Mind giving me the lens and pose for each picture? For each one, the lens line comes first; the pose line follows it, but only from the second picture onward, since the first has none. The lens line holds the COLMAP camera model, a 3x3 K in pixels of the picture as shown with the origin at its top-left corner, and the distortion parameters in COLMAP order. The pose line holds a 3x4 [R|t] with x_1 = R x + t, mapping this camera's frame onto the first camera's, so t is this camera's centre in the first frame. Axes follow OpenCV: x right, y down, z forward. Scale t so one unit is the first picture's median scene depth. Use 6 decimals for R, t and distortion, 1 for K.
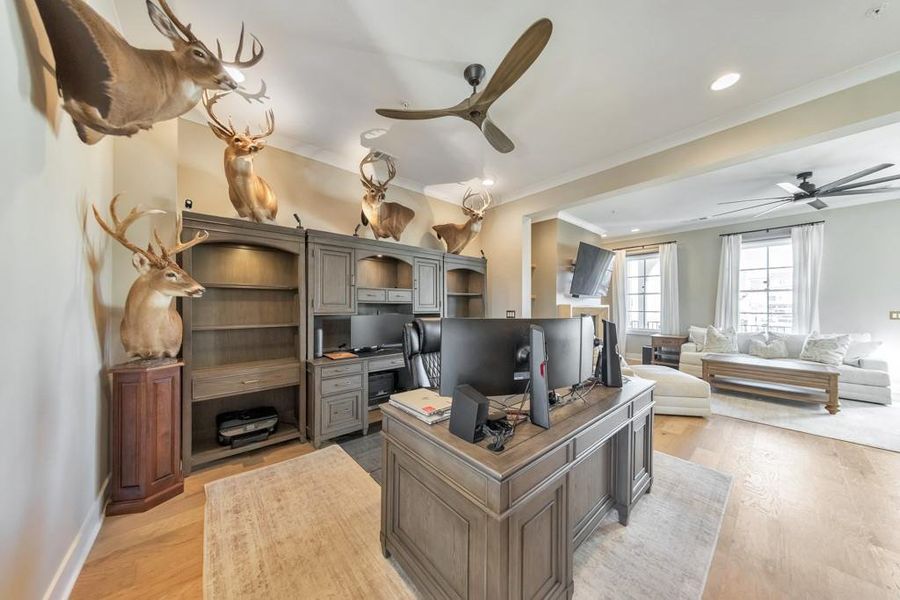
lens RADIAL K [[289.4, 0, 447.9], [0, 289.4, 301.6], [0, 0, 1]] dist [0.007761, -0.000197]
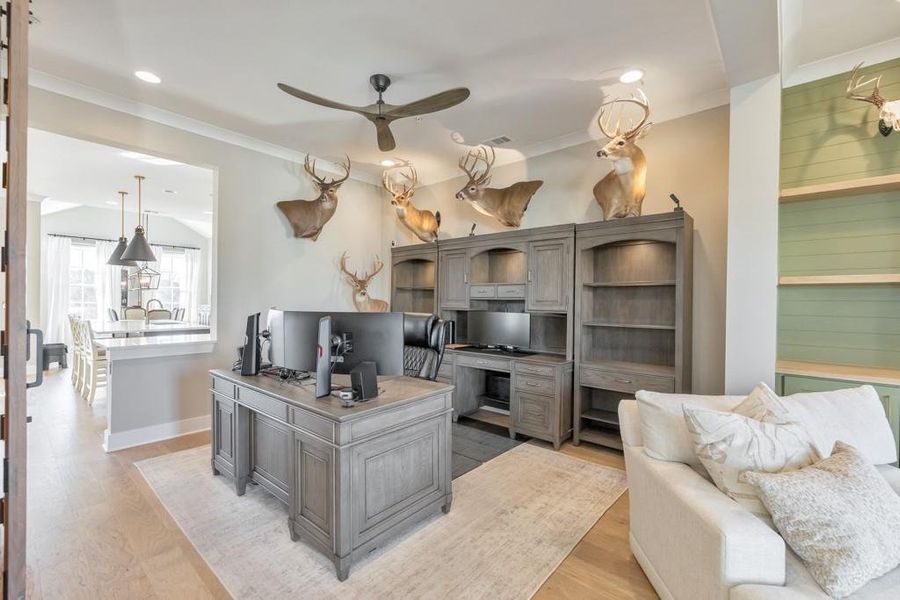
lens RADIAL K [[381.3, 0, 450.1], [0, 381.3, 298.2], [0, 0, 1]] dist [0.001575, 0.000082]
pose [[0.149567, -0.009930, -0.988702, 0.889018], [0.004920, 0.999945, -0.009299, 0.011155], [0.988739, -0.003473, 0.149608, 0.621357]]
